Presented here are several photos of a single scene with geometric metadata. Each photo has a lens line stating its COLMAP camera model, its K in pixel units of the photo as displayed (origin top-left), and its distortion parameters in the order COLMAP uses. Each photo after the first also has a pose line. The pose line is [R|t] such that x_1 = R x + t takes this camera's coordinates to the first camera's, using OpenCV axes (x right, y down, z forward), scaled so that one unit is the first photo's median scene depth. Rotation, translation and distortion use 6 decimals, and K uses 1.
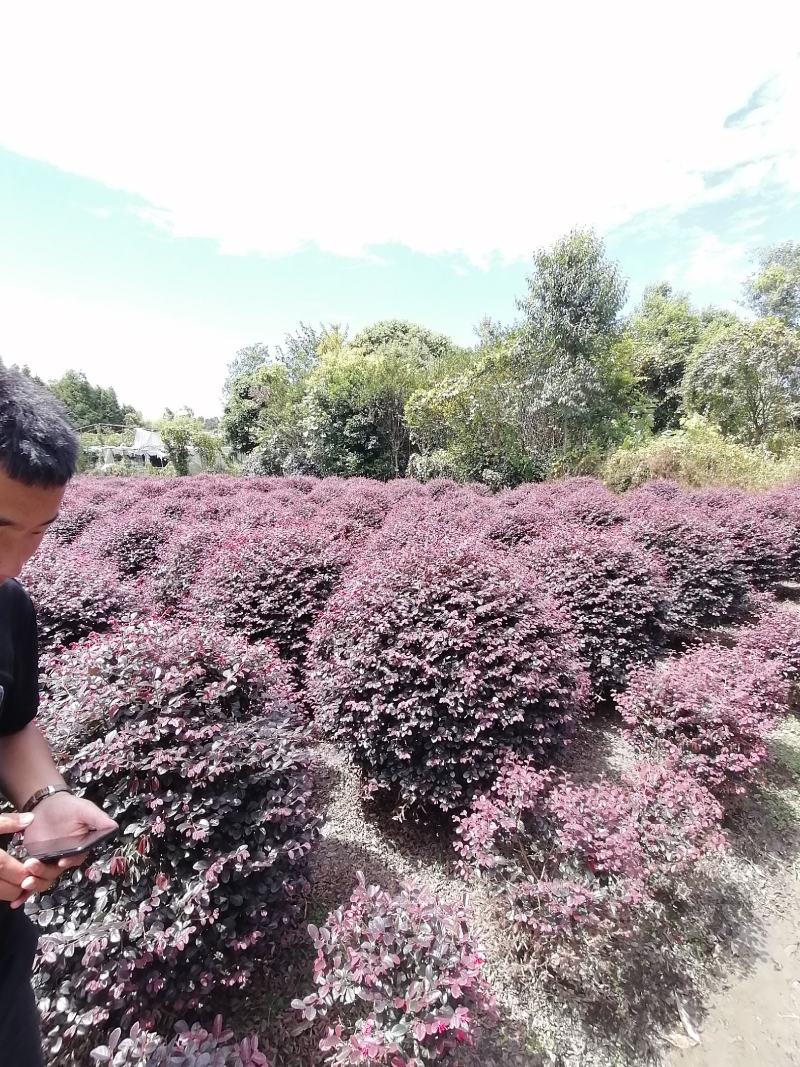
lens RADIAL K [[515.6, 0, 406.5], [0, 515.6, 508.5], [0, 0, 1]] dist [-0.003021, -0.011278]
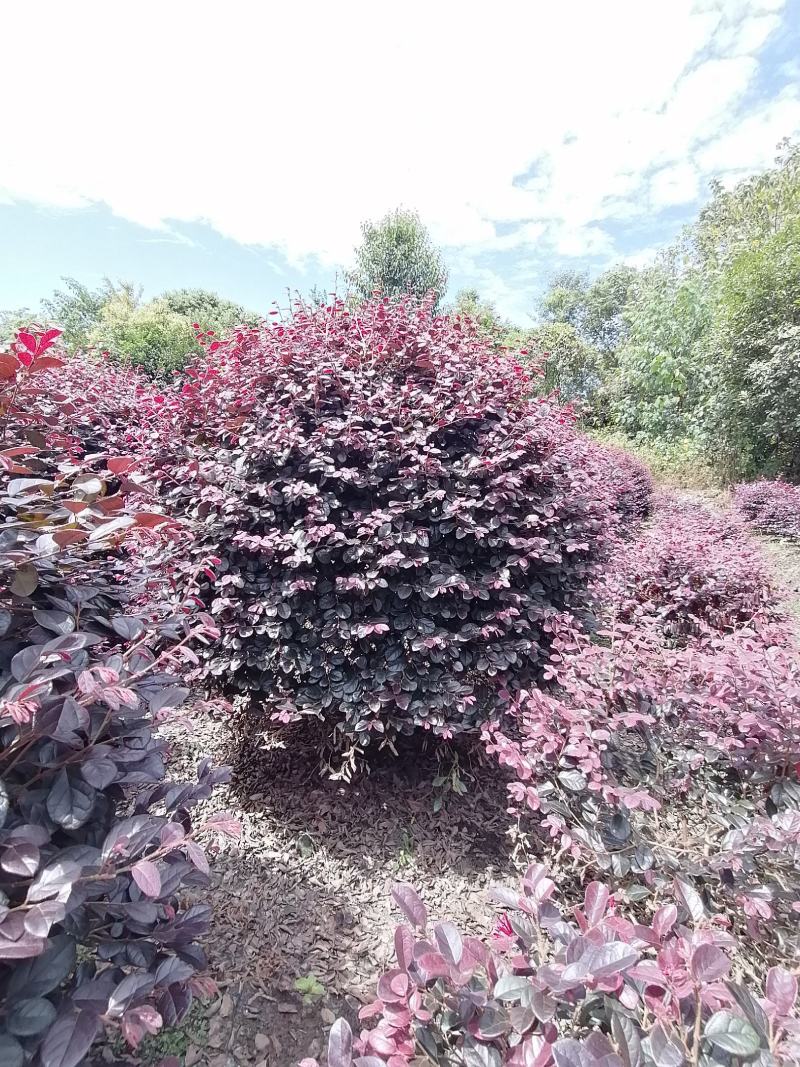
lens RADIAL K [[515.6, 0, 407.4], [0, 515.6, 527.6], [0, 0, 1]] dist [-0.003021, -0.011278]
pose [[0.932254, 0.006844, 0.361740, -0.114379], [-0.012286, 0.999843, 0.012744, 0.297241], [-0.361596, -0.016325, 0.932192, 0.433327]]
